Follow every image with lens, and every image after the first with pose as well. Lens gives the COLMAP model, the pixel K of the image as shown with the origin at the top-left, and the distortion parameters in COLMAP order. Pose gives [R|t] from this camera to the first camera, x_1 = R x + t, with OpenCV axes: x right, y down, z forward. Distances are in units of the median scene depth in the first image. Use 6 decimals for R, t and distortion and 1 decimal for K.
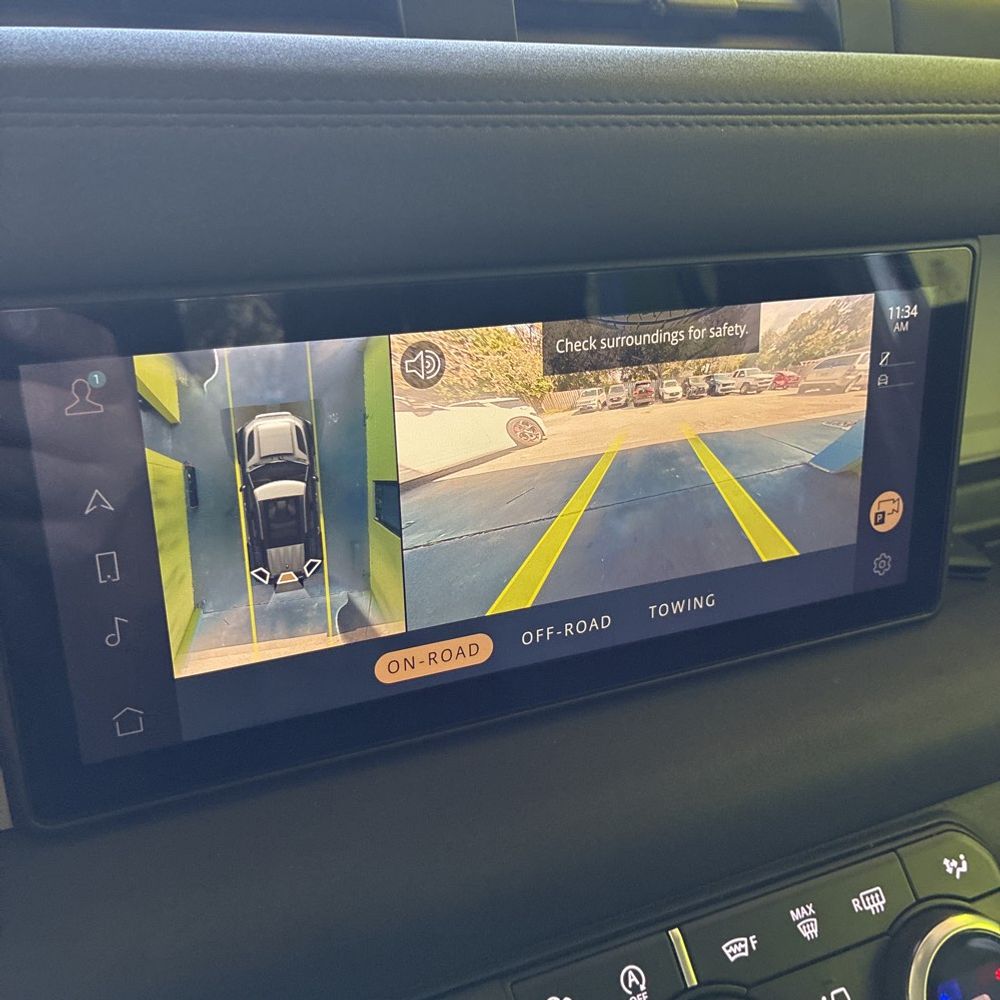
lens RADIAL K [[1020.6, 0, 503.4], [0, 1020.6, 491.0], [0, 0, 1]] dist [-0.001685, -0.001791]
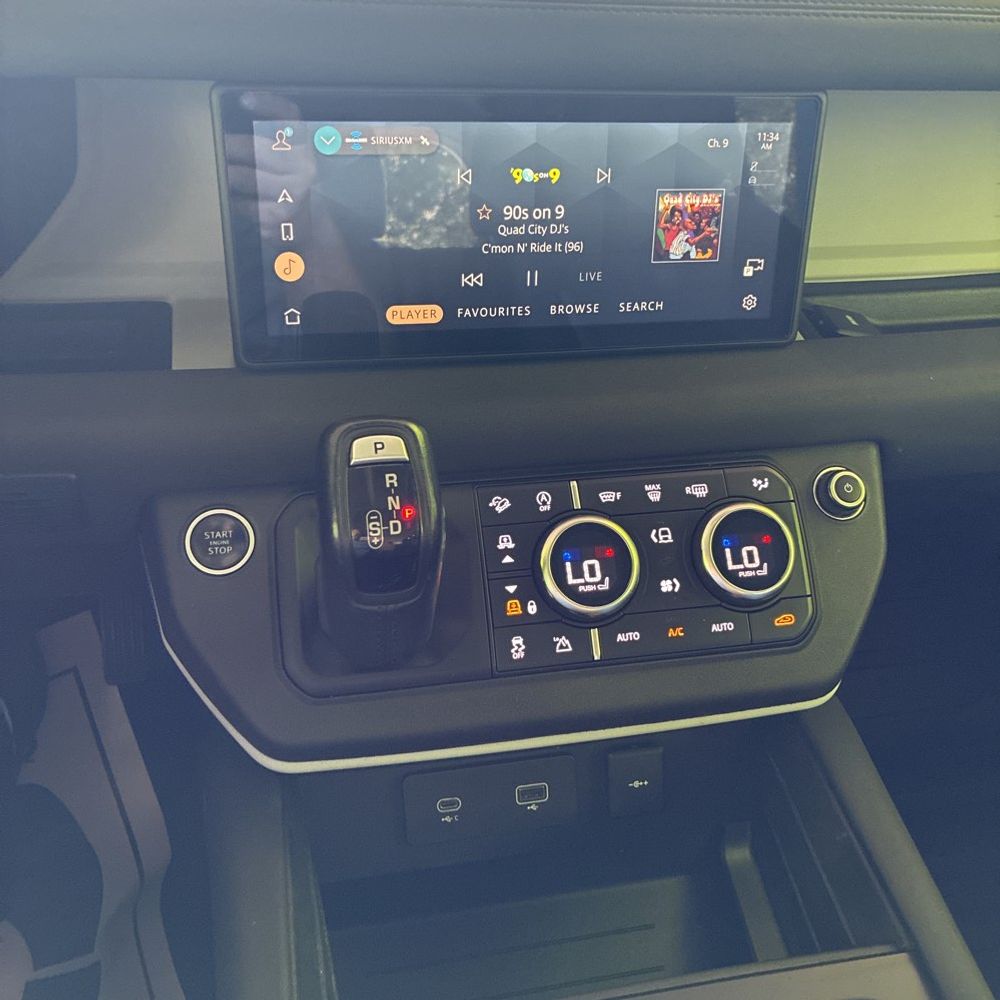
lens RADIAL K [[1055.3, 0, 514.8], [0, 1055.3, 497.4], [0, 0, 1]] dist [0.135457, -0.448227]
pose [[0.979471, 0.114124, -0.166170, 0.369280], [-0.095775, 0.988789, 0.114557, 0.248787], [0.177381, -0.096290, 0.979420, -0.824651]]
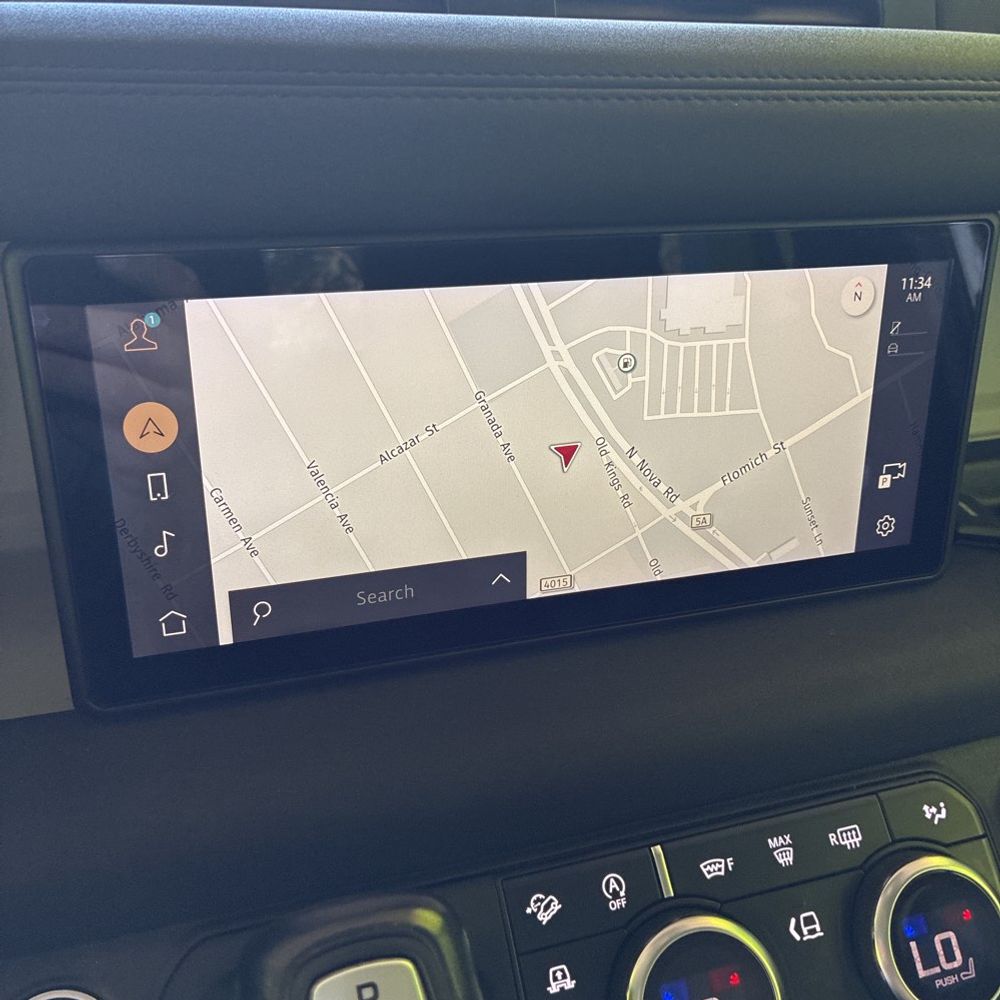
lens RADIAL K [[1026.8, 0, 500.0], [0, 1026.8, 500.0], [0, 0, 1]] dist [0.008735, -0.021514]
pose [[0.995629, 0.048247, -0.079969, 0.069035], [-0.044504, 0.997858, 0.047944, 0.014266], [0.082111, -0.044175, 0.995644, -0.091122]]
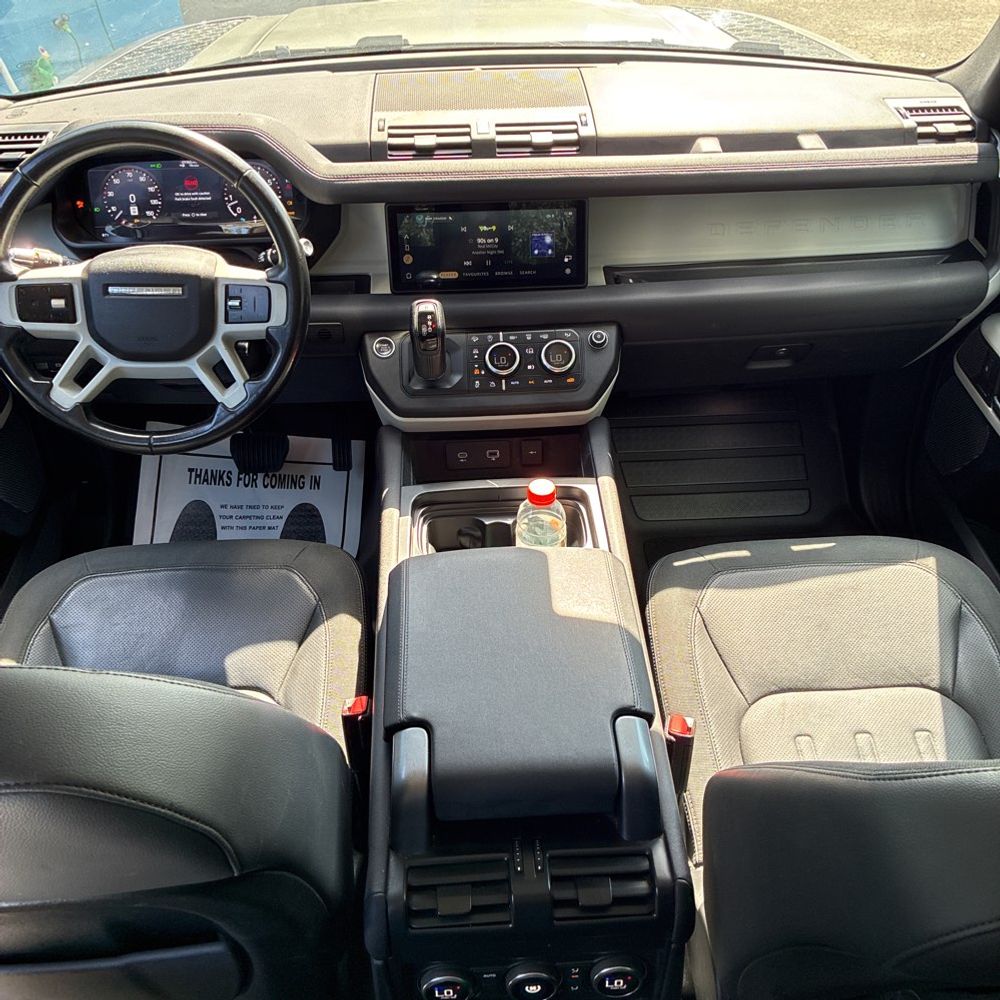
lens RADIAL K [[1055.3, 0, 514.8], [0, 1055.3, 497.4], [0, 0, 1]] dist [0.135457, -0.448227]
pose [[0.940117, 0.138941, -0.311248, 1.996917], [-0.104162, 0.986574, 0.125786, 0.561612], [0.324546, -0.085833, 0.941968, -4.078643]]
